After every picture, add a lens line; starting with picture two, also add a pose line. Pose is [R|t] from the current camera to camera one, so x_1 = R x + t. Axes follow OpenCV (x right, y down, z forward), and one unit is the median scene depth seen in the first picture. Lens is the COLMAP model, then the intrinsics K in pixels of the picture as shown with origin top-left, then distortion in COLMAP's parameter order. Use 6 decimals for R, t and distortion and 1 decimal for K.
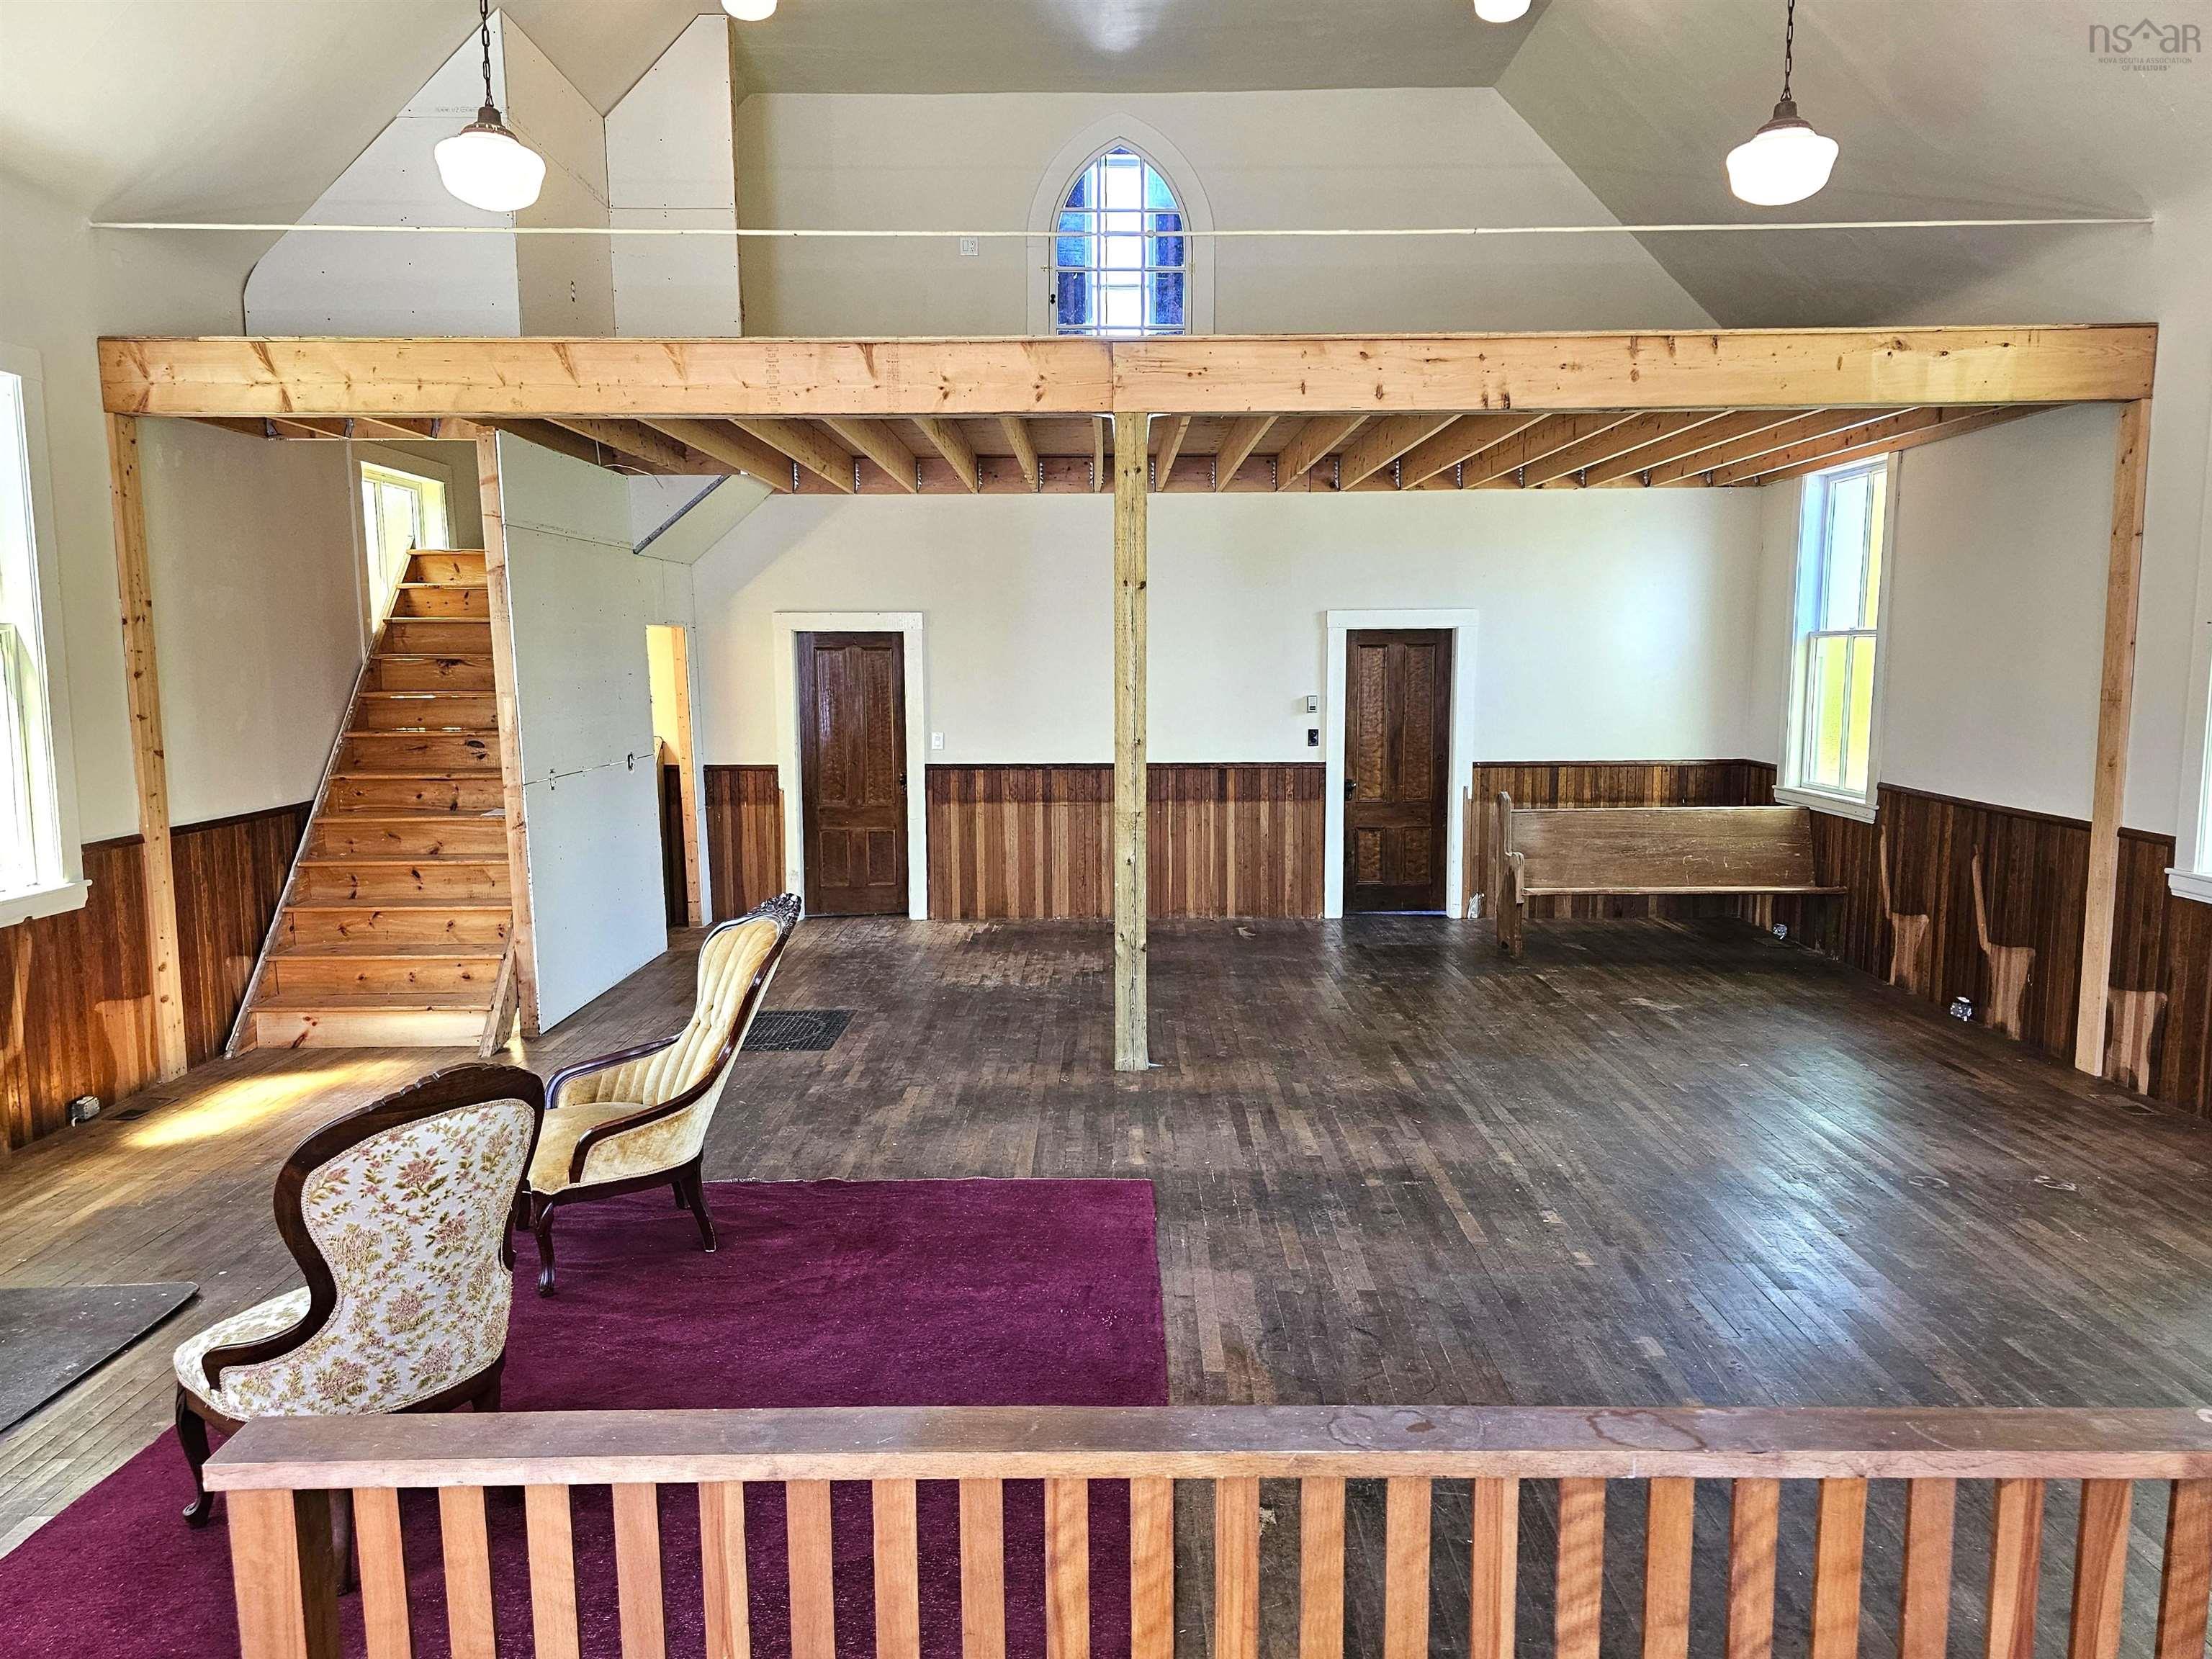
lens RADIAL K [[1499.4, 0, 1106.0], [0, 1499.4, 829.5], [0, 0, 1]] dist [0.075670, -0.070493]
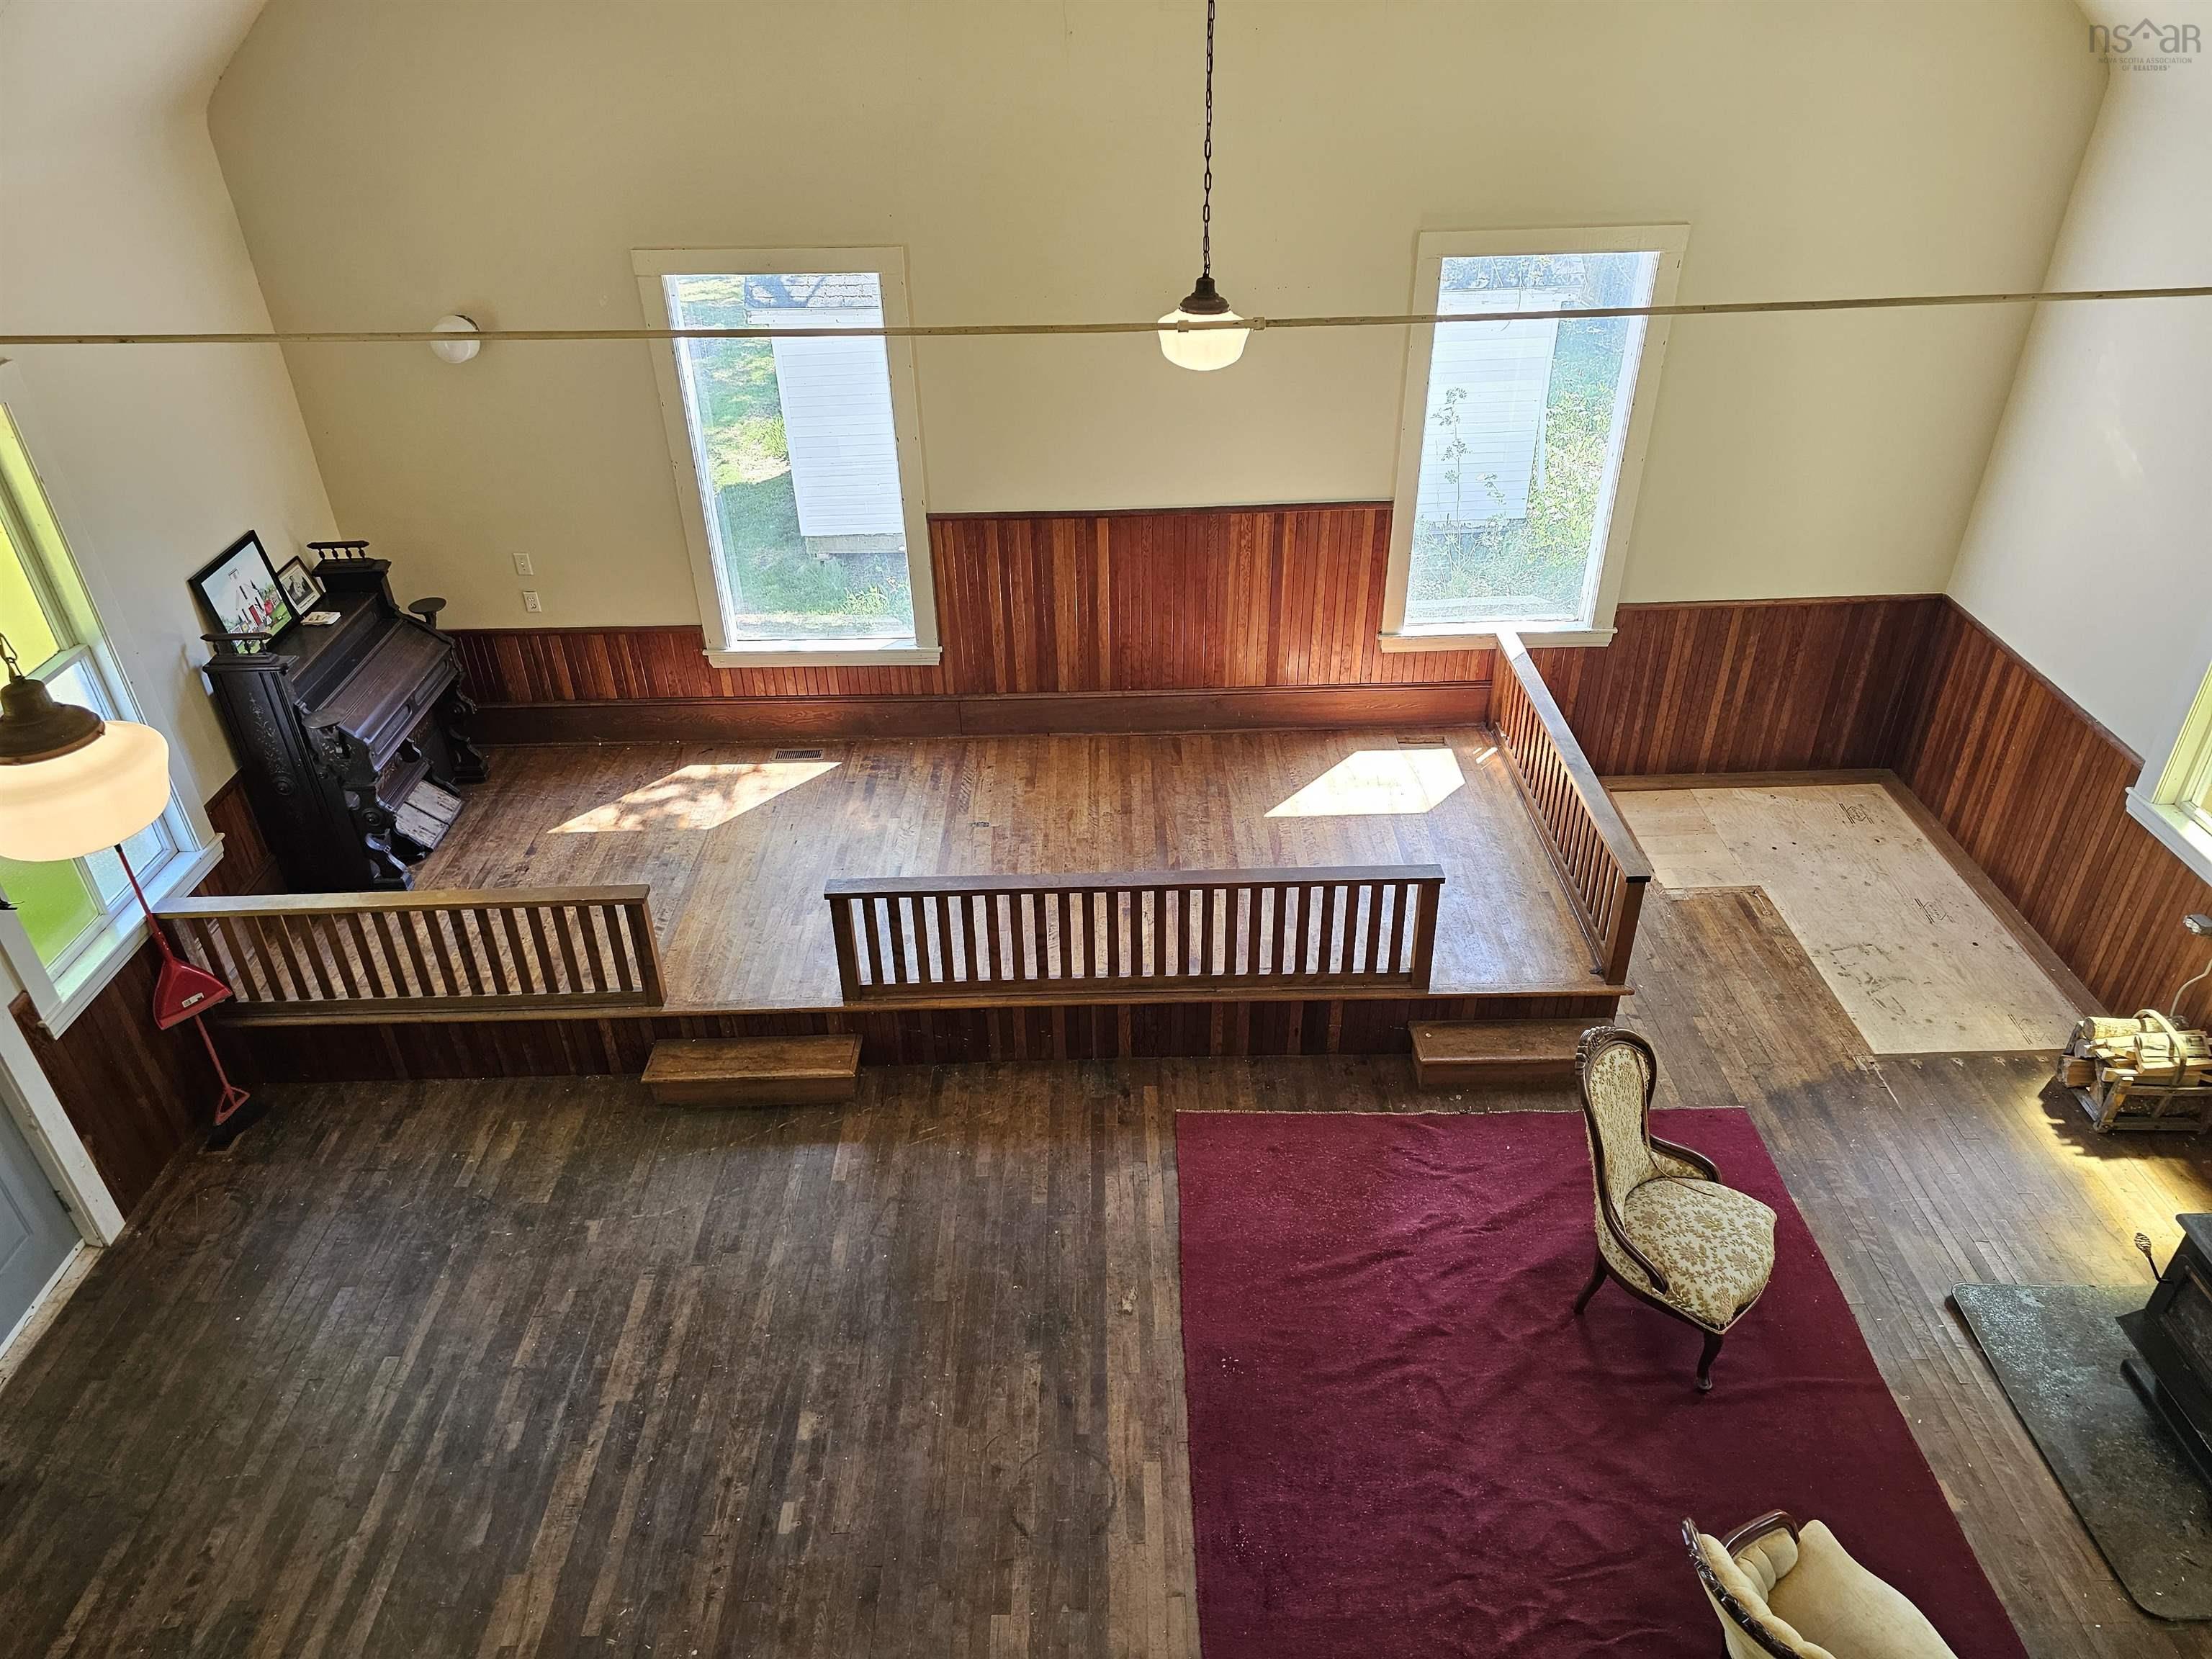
lens RADIAL K [[1499.4, 0, 1106.0], [0, 1499.4, 829.5], [0, 0, 1]] dist [0.075670, -0.070493]
pose [[-0.999496, 0.031005, -0.006743, 0.060985], [0.019588, 0.770123, 0.637595, -0.524025], [0.024962, 0.637141, -0.770343, 0.980132]]
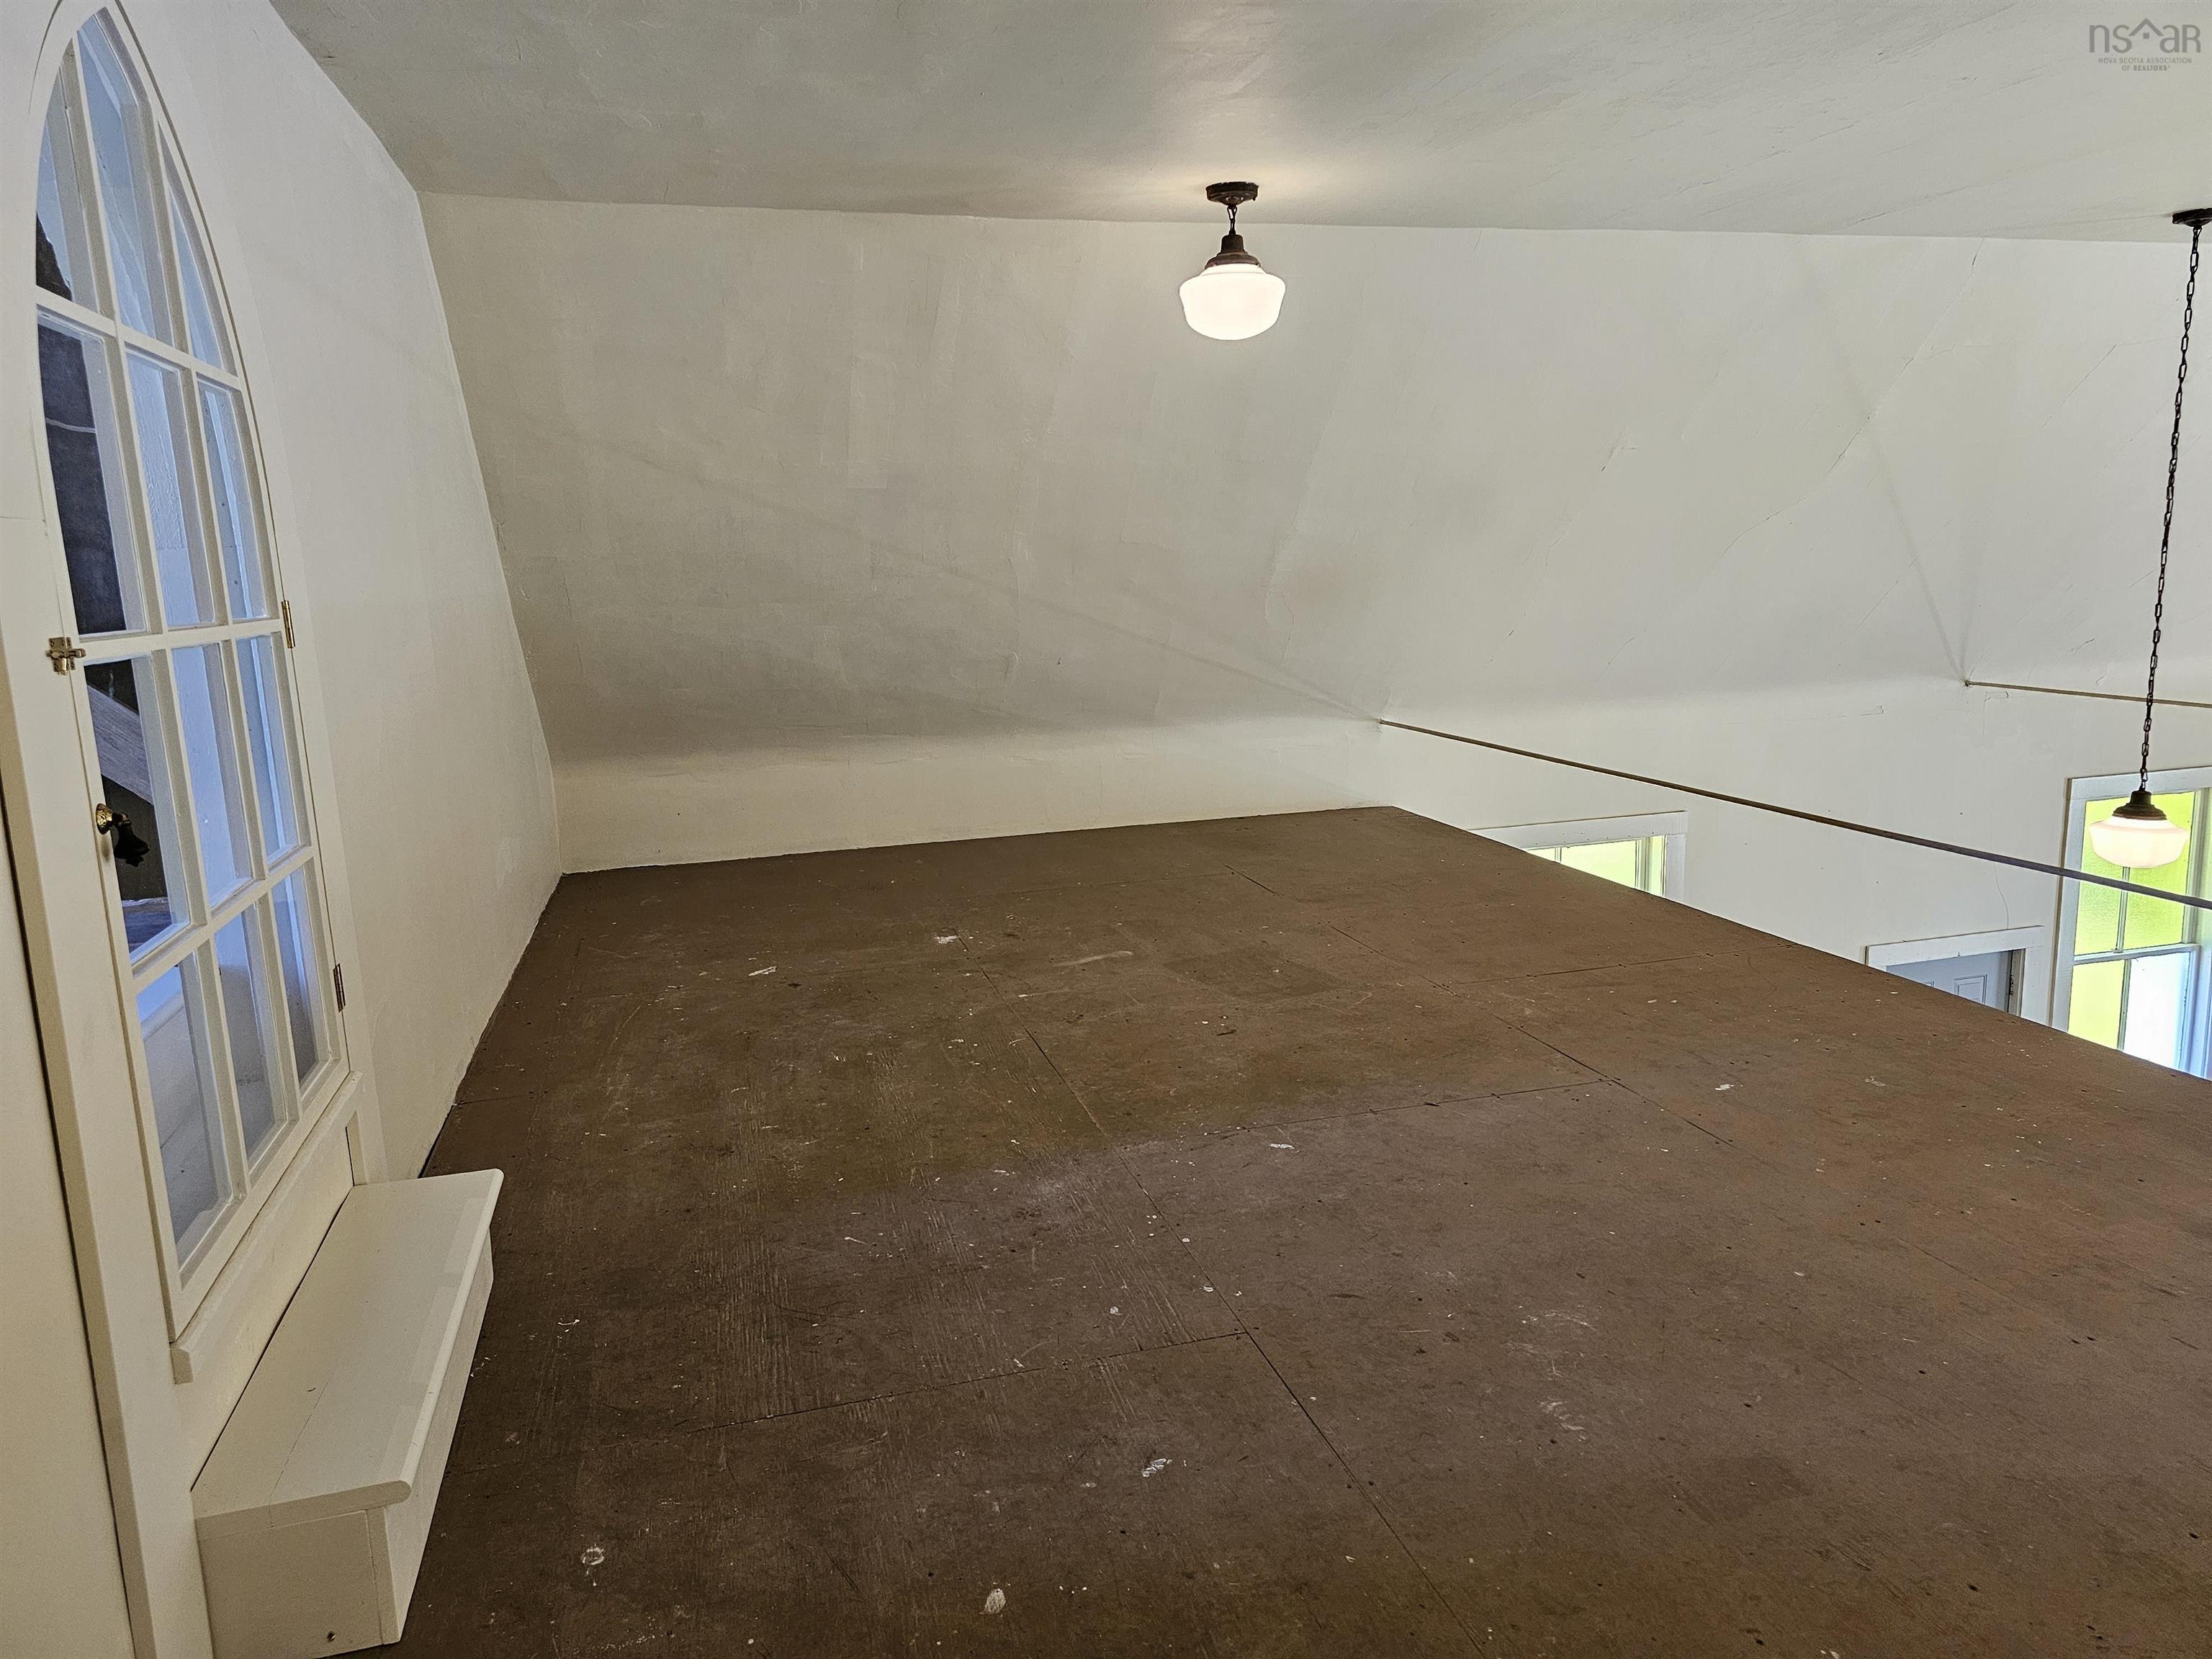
lens RADIAL K [[1491.3, 0, 1106.0], [0, 1491.3, 829.5], [0, 0, 1]] dist [0.080769, -0.065025]
pose [[-0.276687, -0.161398, 0.947309, -0.341814], [0.151320, 0.966178, 0.208810, -0.568205], [-0.948971, 0.201122, -0.242907, 1.423635]]
